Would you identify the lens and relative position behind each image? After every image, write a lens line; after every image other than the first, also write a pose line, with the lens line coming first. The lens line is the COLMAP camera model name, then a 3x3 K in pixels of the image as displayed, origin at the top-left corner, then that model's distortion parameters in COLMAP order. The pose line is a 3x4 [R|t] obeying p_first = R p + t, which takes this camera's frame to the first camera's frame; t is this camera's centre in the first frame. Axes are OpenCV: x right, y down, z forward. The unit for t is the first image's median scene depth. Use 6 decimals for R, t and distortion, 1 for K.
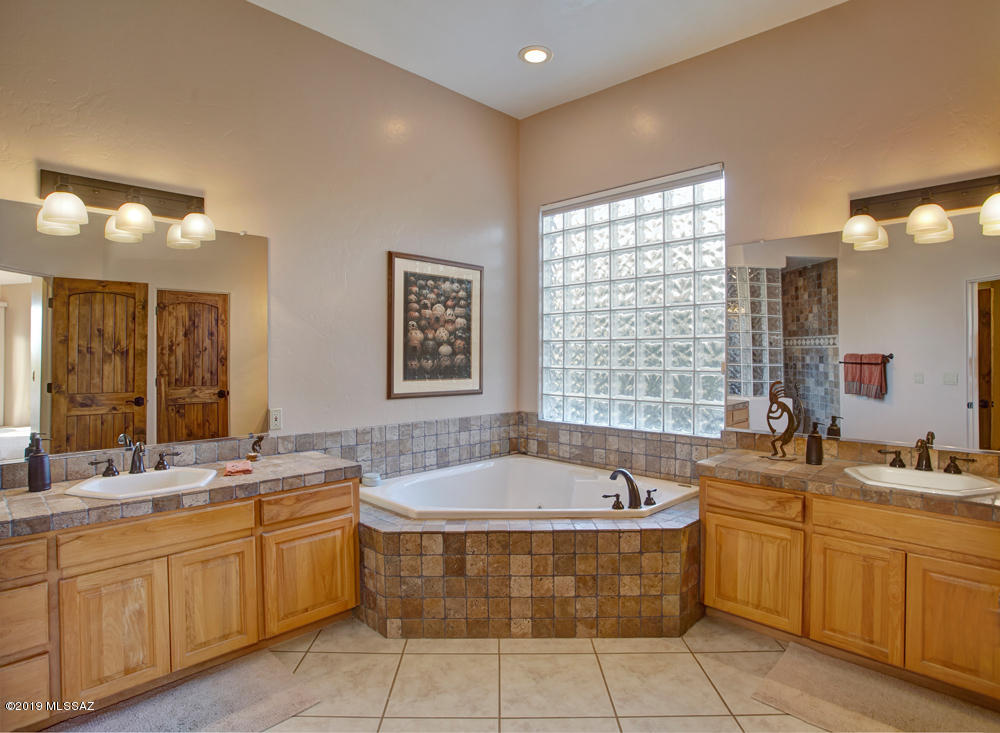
lens RADIAL K [[555.3, 0, 499.5], [0, 555.3, 354.4], [0, 0, 1]] dist [0.000777, 0.001554]
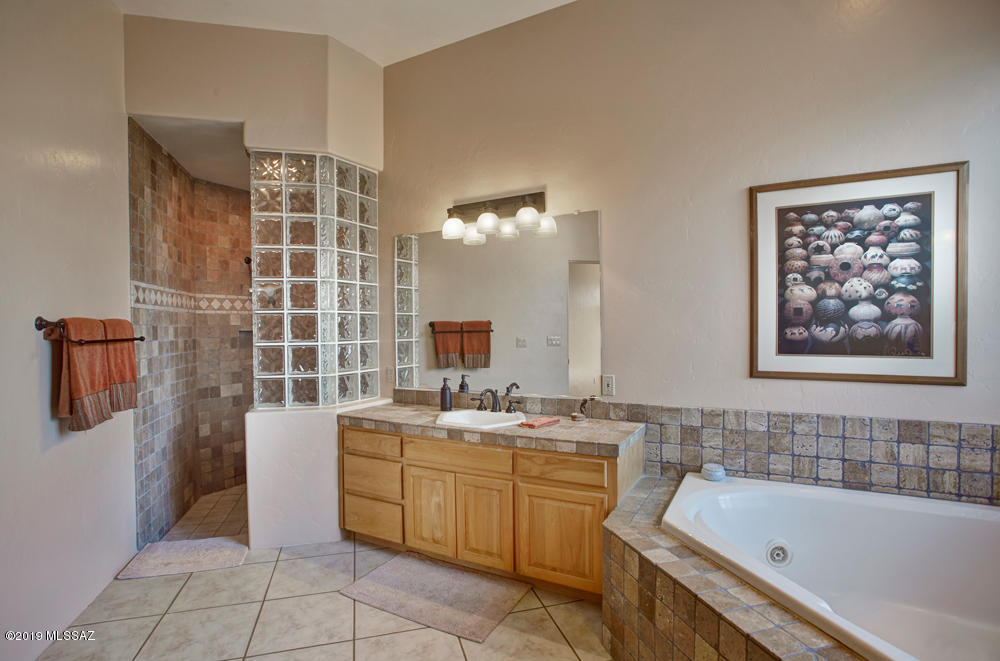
lens RADIAL K [[507.7, 0, 500.0], [0, 507.7, 330.5], [0, 0, 1]] dist [-0.025294, 0.001310]
pose [[0.286422, 0.006062, -0.958084, 0.361322], [0.015156, 0.999826, 0.010857, 0.001353], [0.957984, -0.017630, 0.286281, 0.441168]]
